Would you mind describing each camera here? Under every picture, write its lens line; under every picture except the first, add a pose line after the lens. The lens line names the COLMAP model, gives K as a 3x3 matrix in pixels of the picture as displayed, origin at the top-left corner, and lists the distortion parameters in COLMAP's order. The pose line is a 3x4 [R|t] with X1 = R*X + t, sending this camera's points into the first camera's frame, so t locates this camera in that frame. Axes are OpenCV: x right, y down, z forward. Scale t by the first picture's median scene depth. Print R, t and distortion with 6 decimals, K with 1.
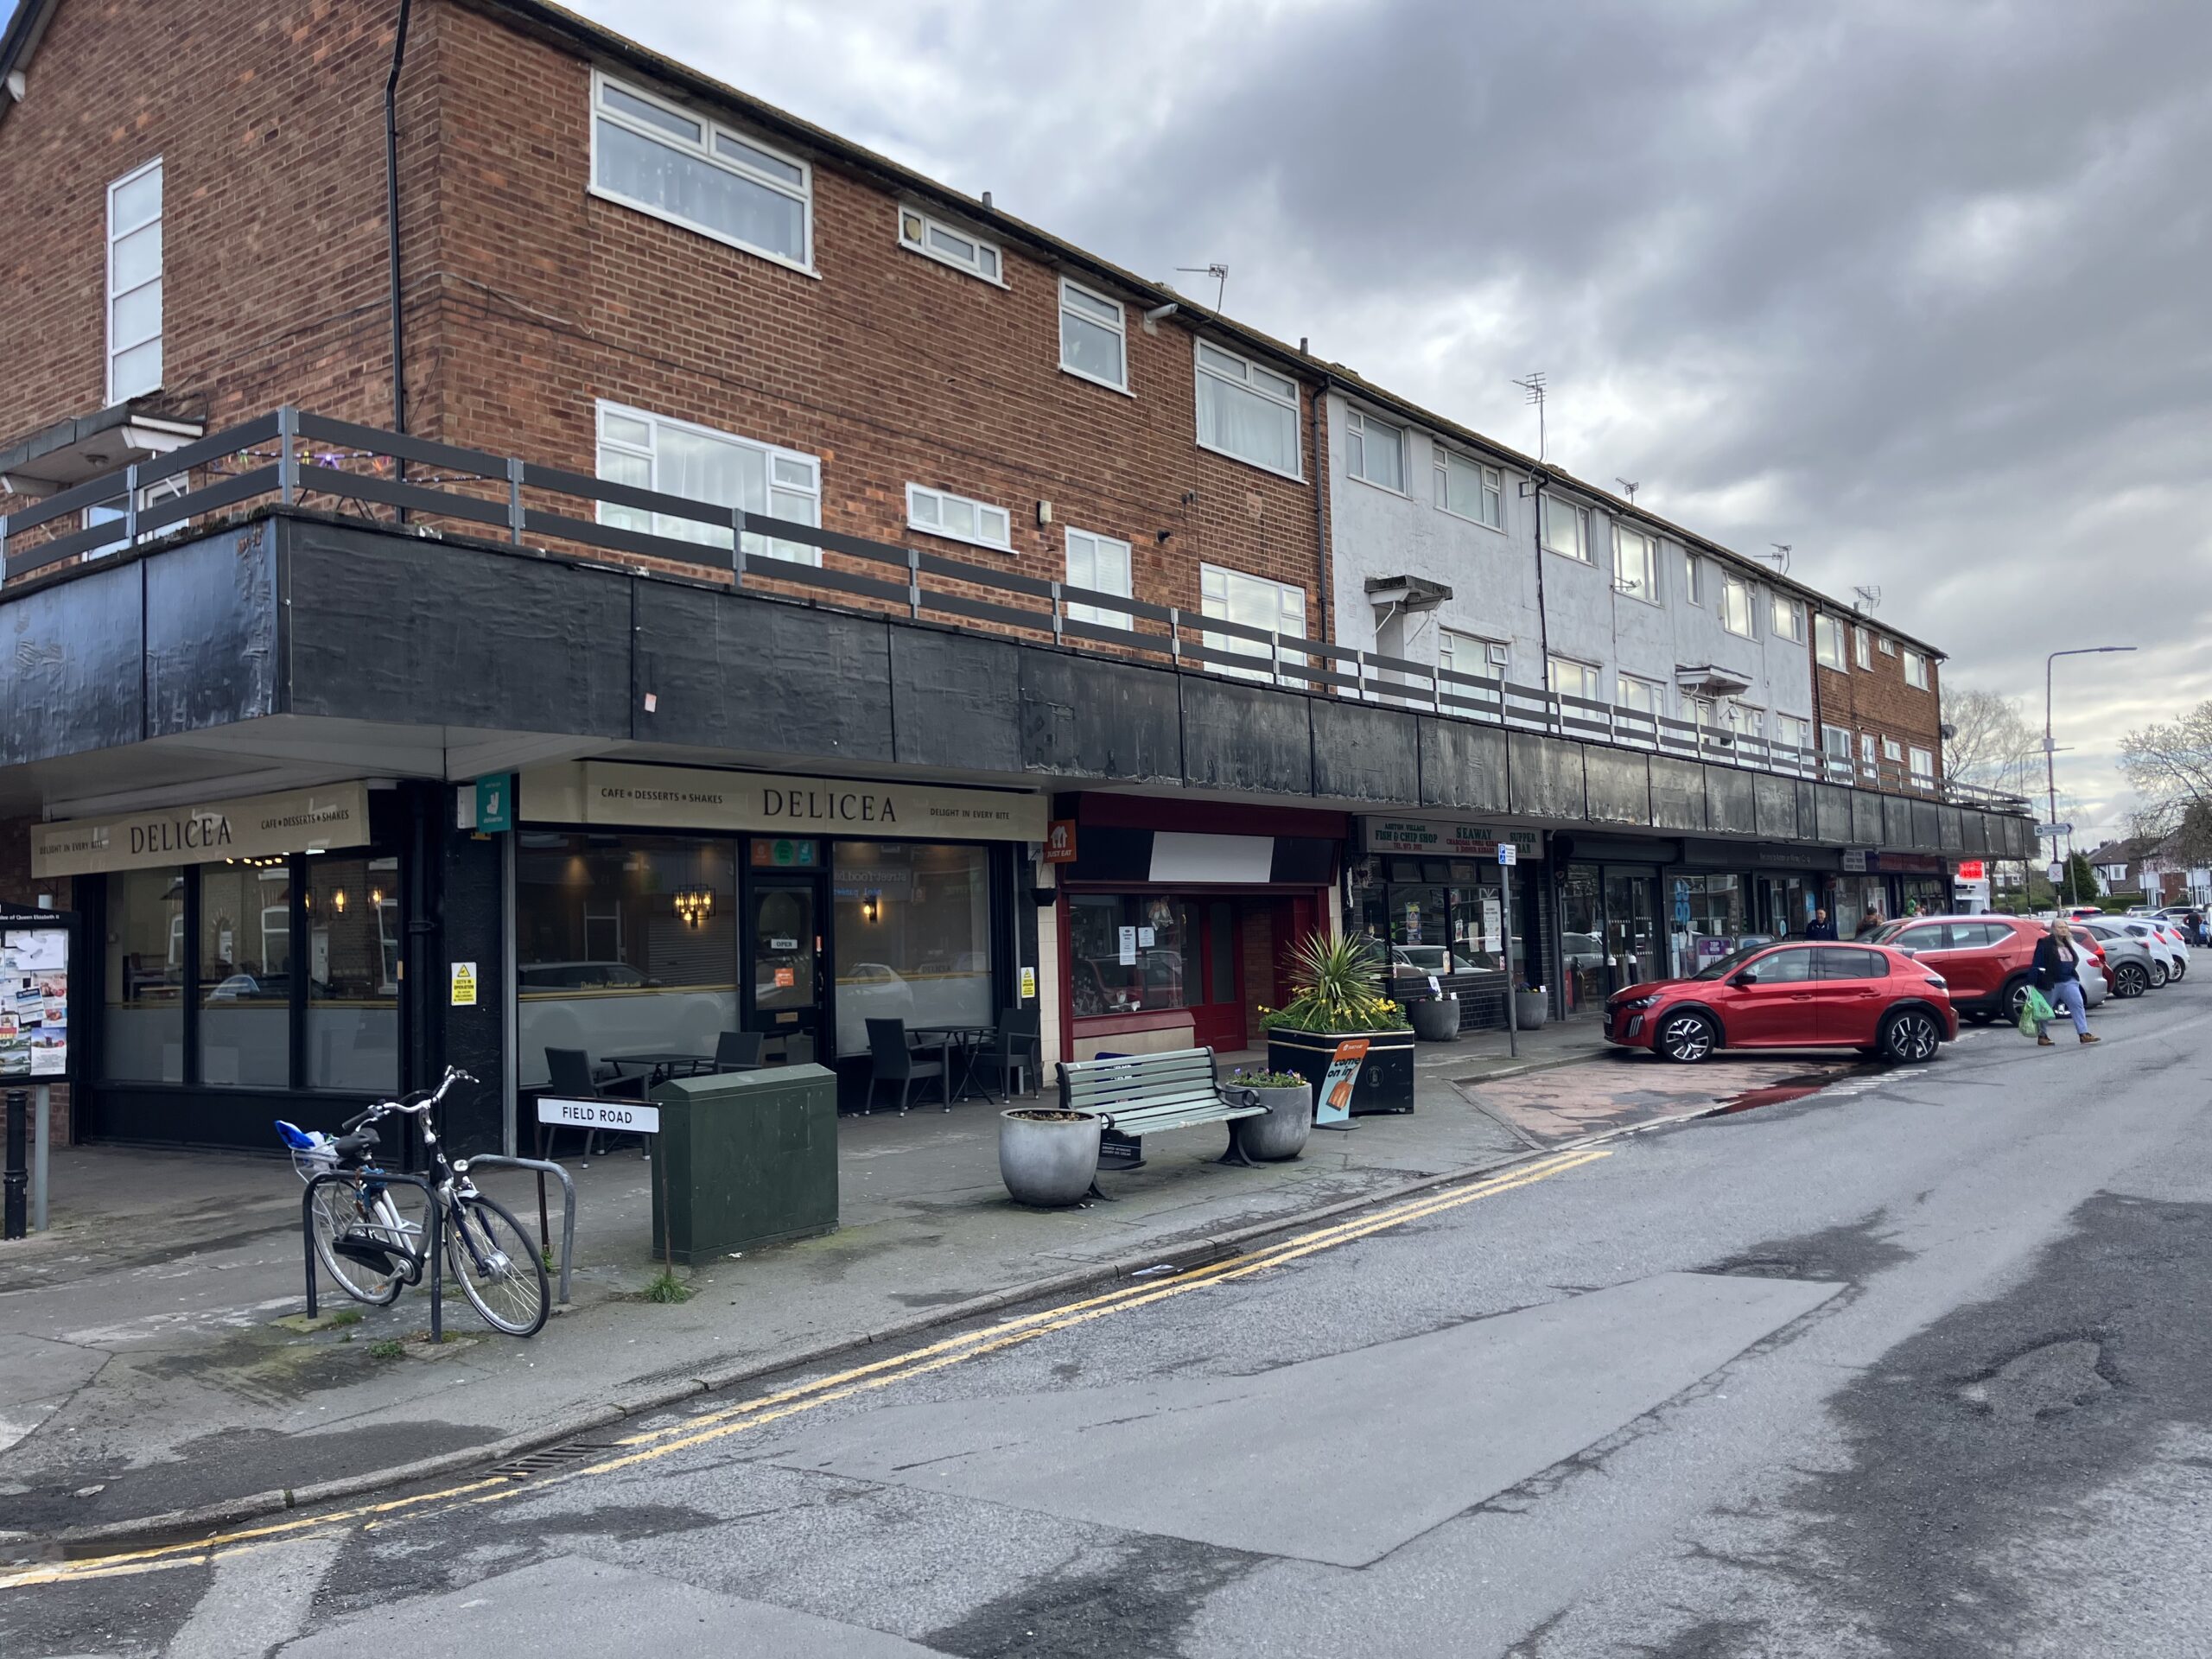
lens RADIAL K [[1670.3, 0, 1106.0], [0, 1670.3, 829.5], [0, 0, 1]] dist [-0.040121, 0.050978]
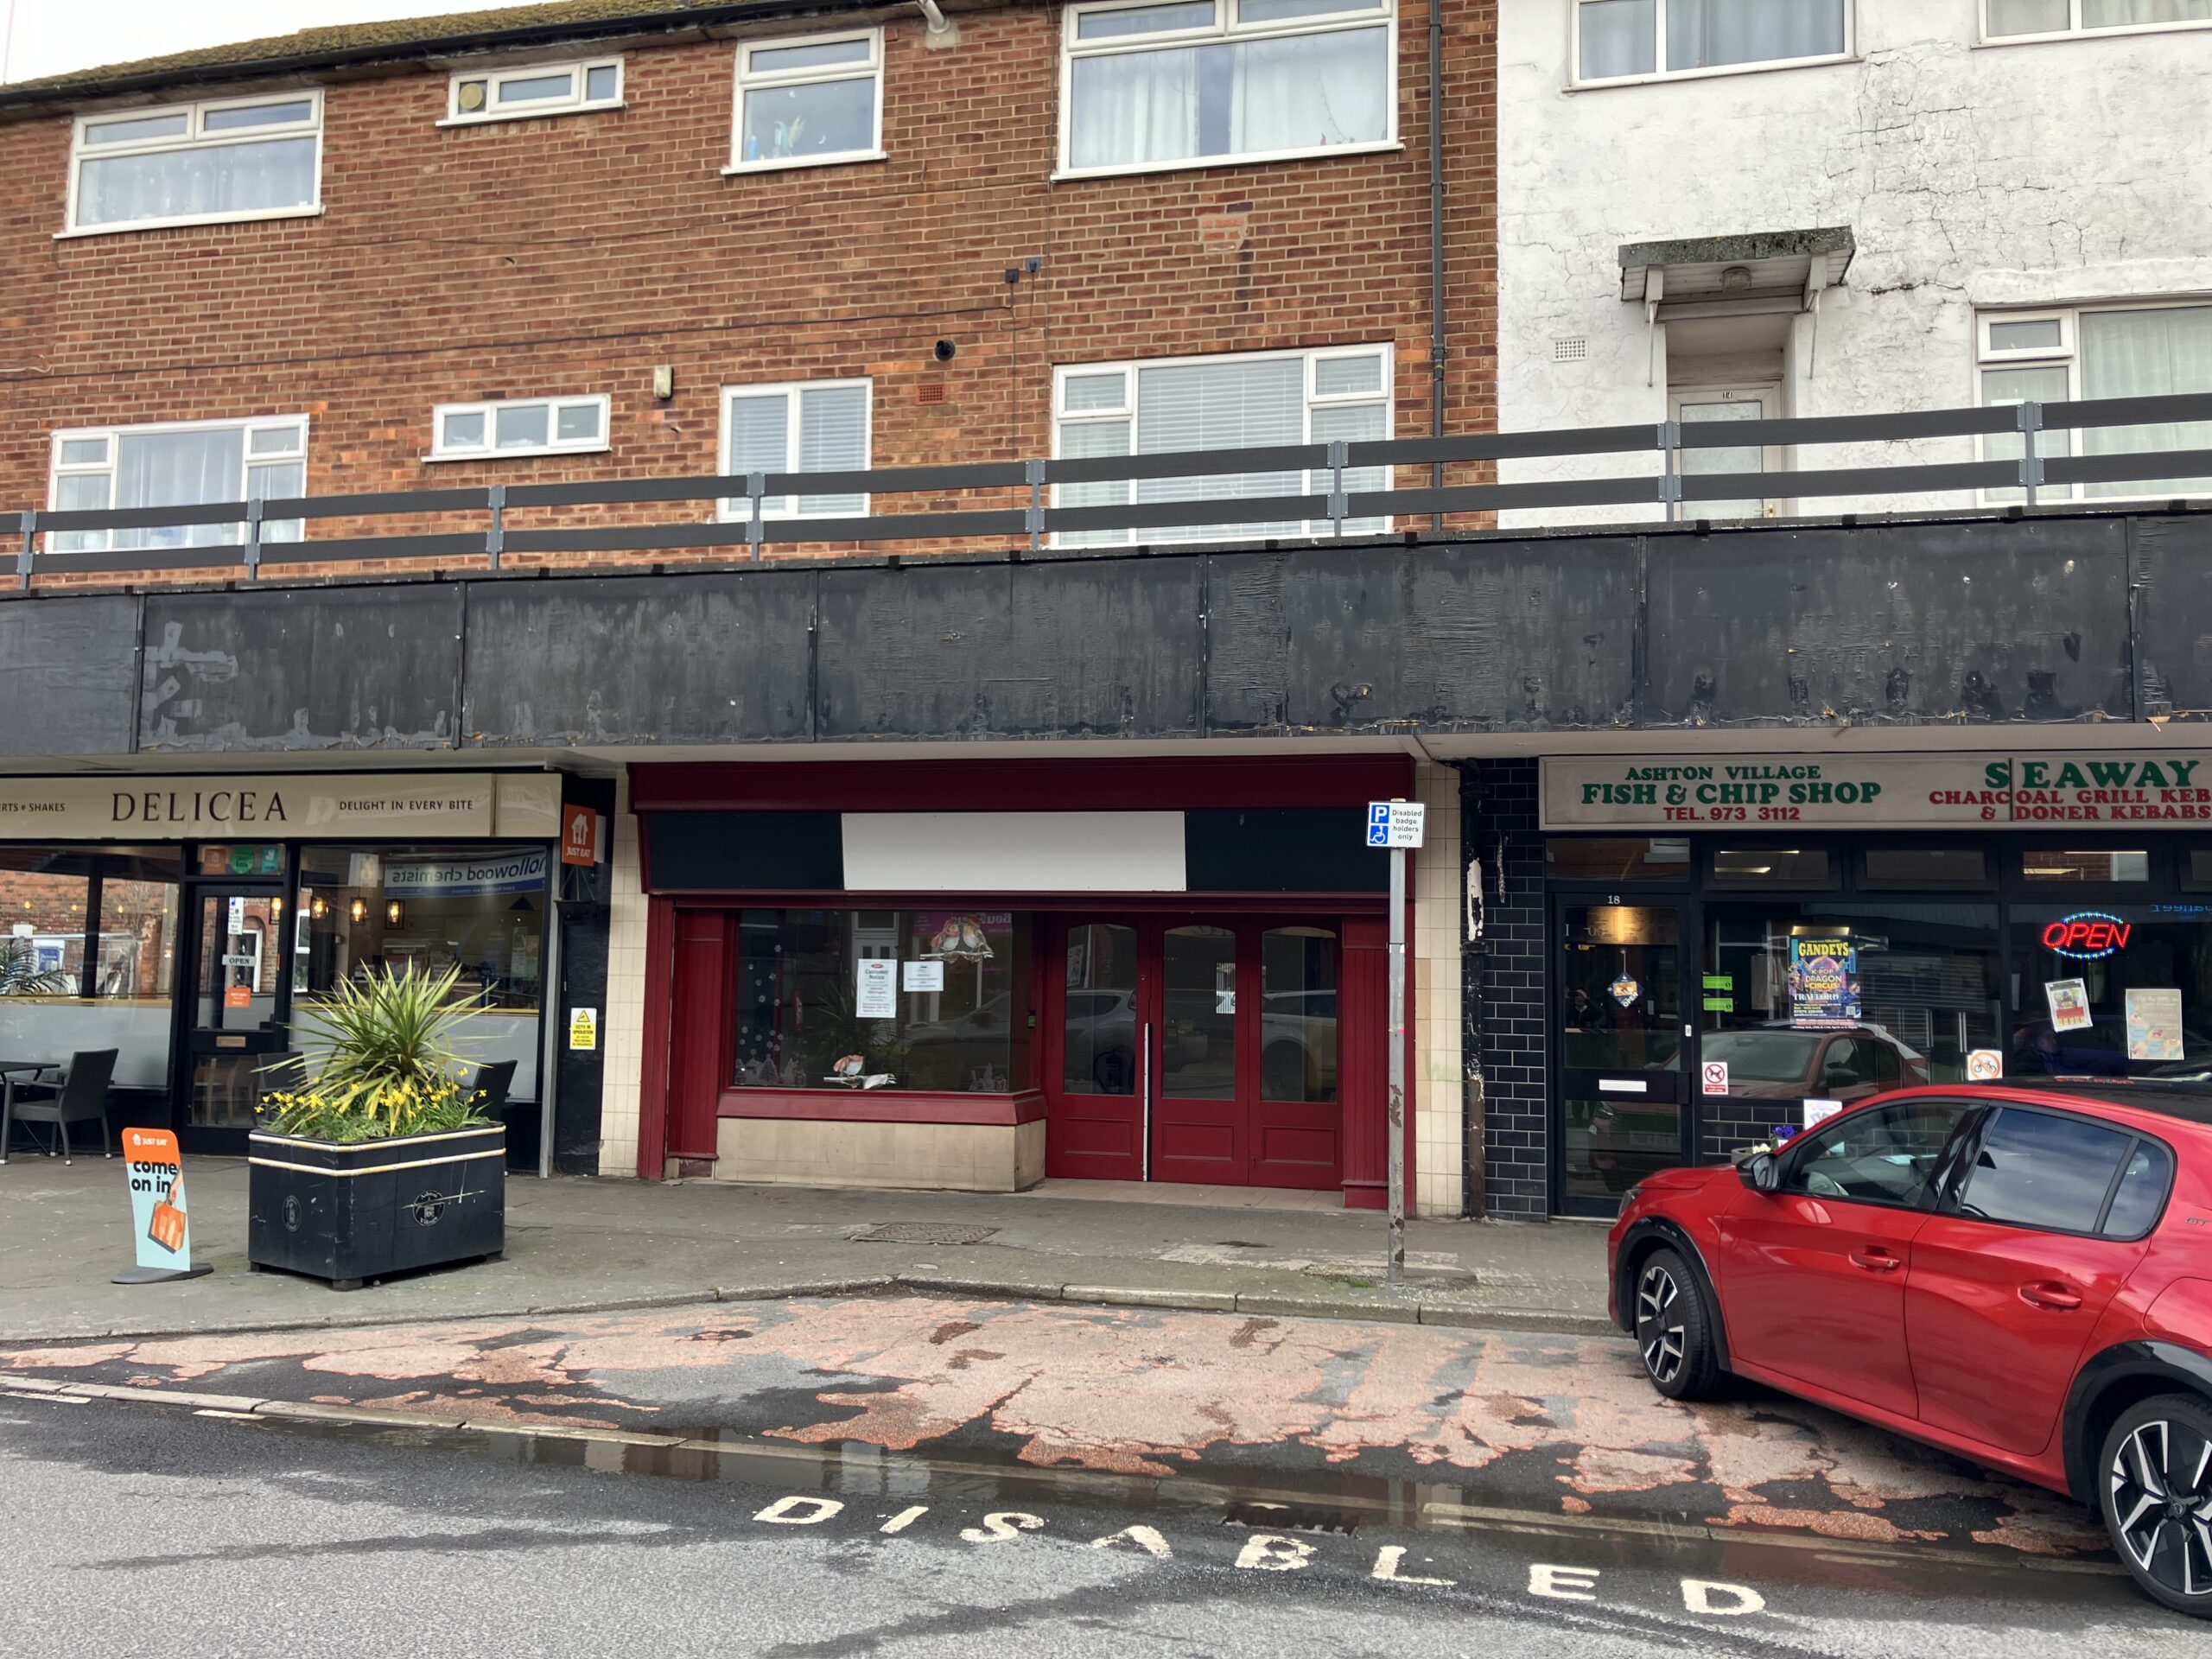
lens RADIAL K [[1670.3, 0, 1106.0], [0, 1670.3, 829.5], [0, 0, 1]] dist [-0.040121, 0.050978]
pose [[0.455198, -0.053329, -0.888792, 0.758534], [0.030172, 0.998555, -0.044463, 0.047033], [0.889879, -0.006578, 0.456149, 0.933764]]
